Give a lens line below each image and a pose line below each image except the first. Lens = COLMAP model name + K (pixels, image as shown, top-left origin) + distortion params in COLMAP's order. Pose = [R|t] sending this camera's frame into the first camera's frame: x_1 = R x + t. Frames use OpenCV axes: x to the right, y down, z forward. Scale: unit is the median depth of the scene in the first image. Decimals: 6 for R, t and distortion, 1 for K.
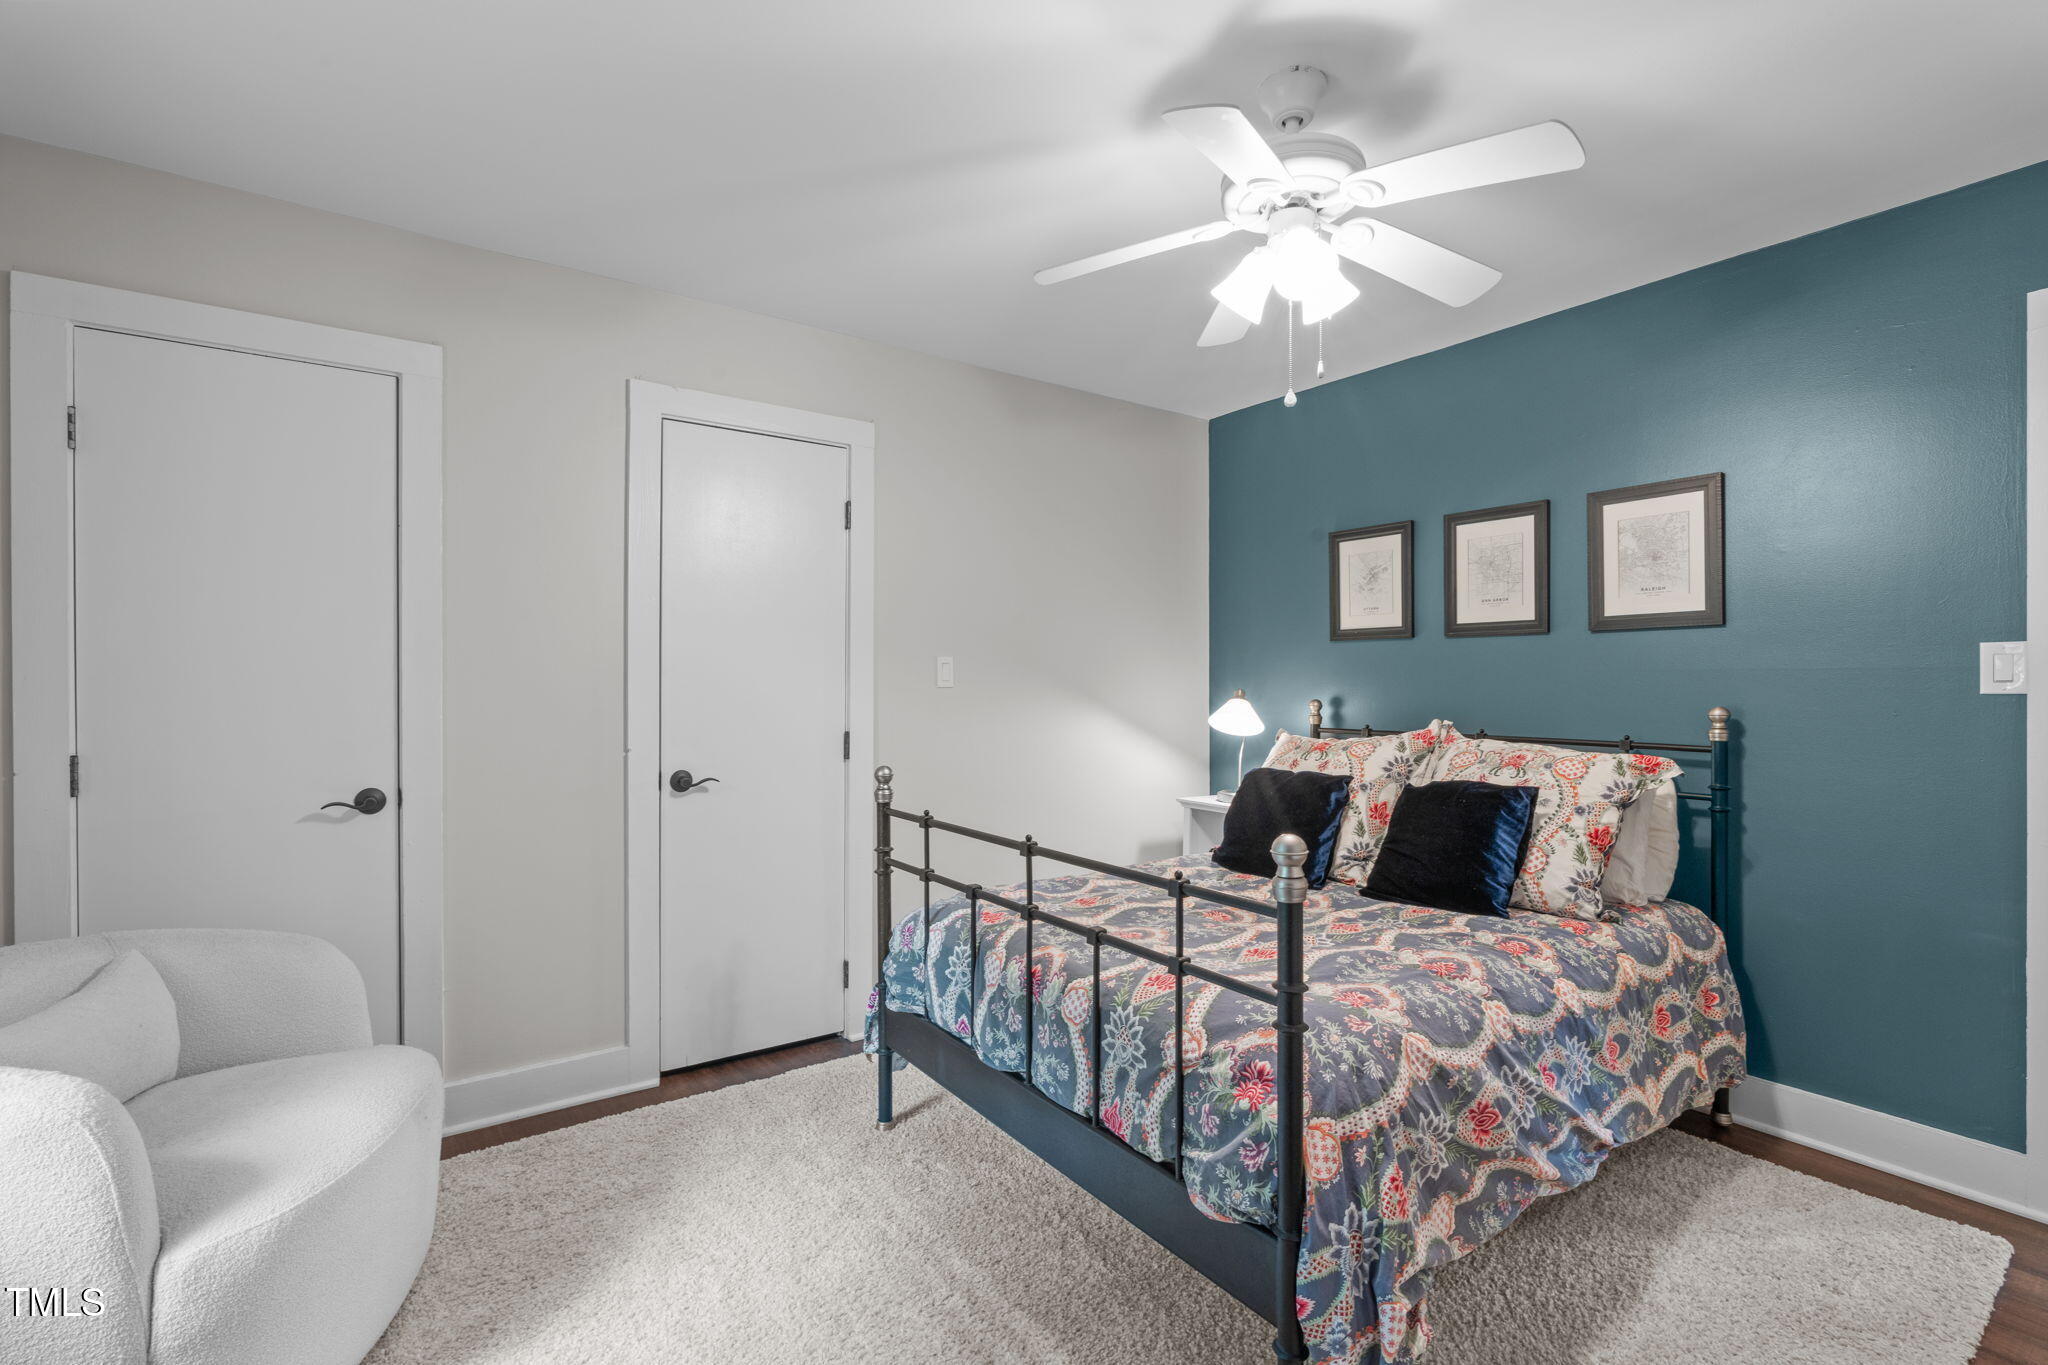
lens RADIAL K [[919.4, 0, 1023.7], [0, 919.4, 695.6], [0, 0, 1]] dist [-0.006708, 0.000041]
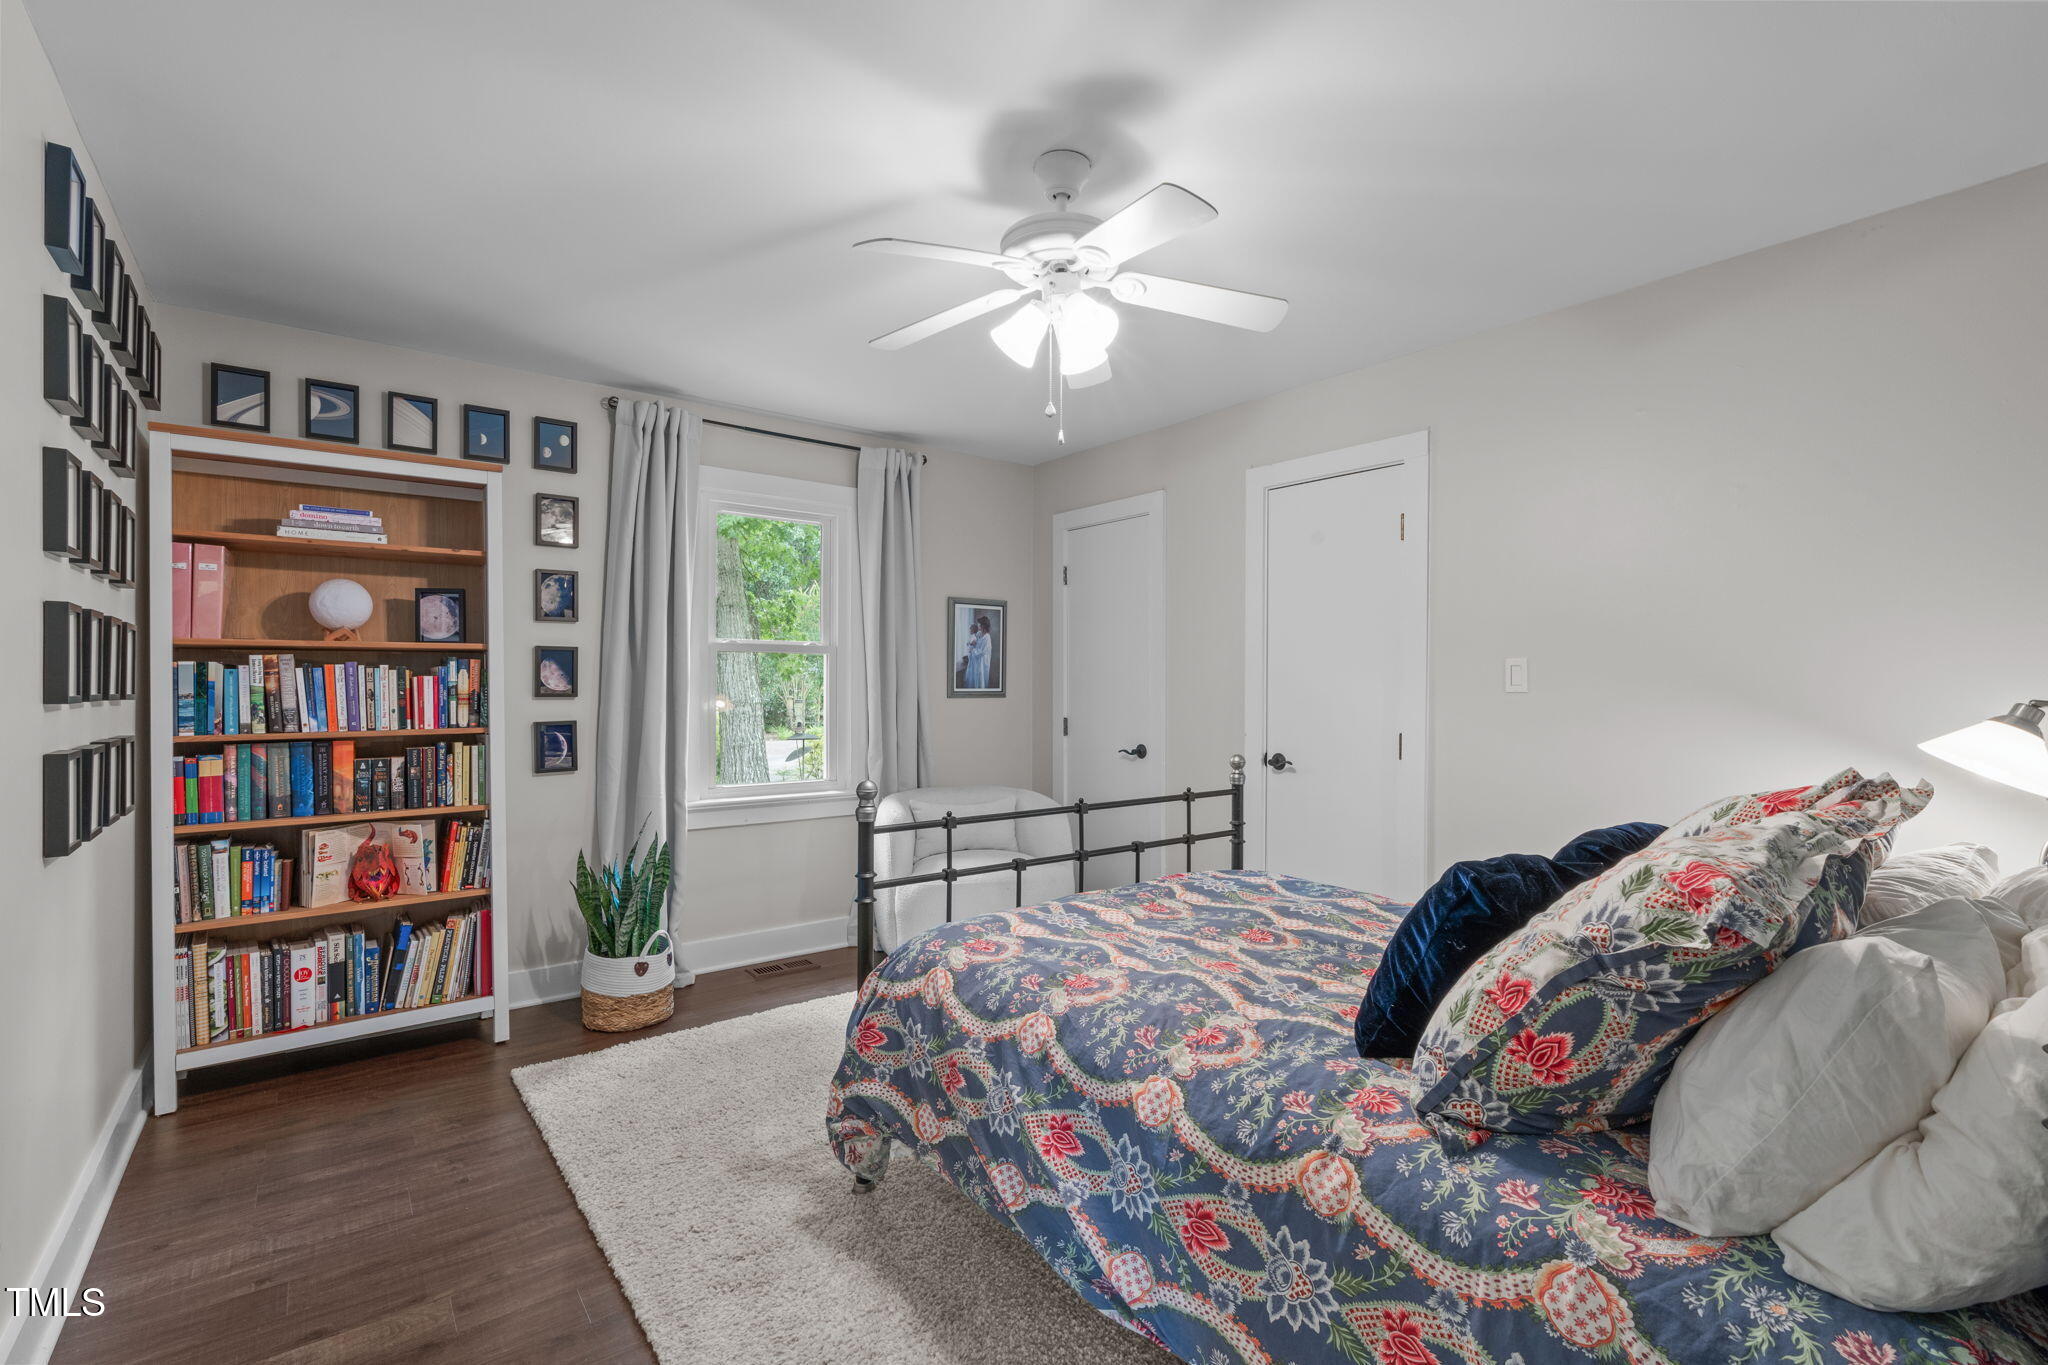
lens RADIAL K [[919.4, 0, 1023.7], [0, 919.4, 695.6], [0, 0, 1]] dist [-0.006708, 0.000041]
pose [[0.031327, 0.010961, -0.999449, 1.090183], [-0.015008, 0.999832, 0.010495, -0.011237], [0.999397, 0.014671, 0.031486, 0.698495]]
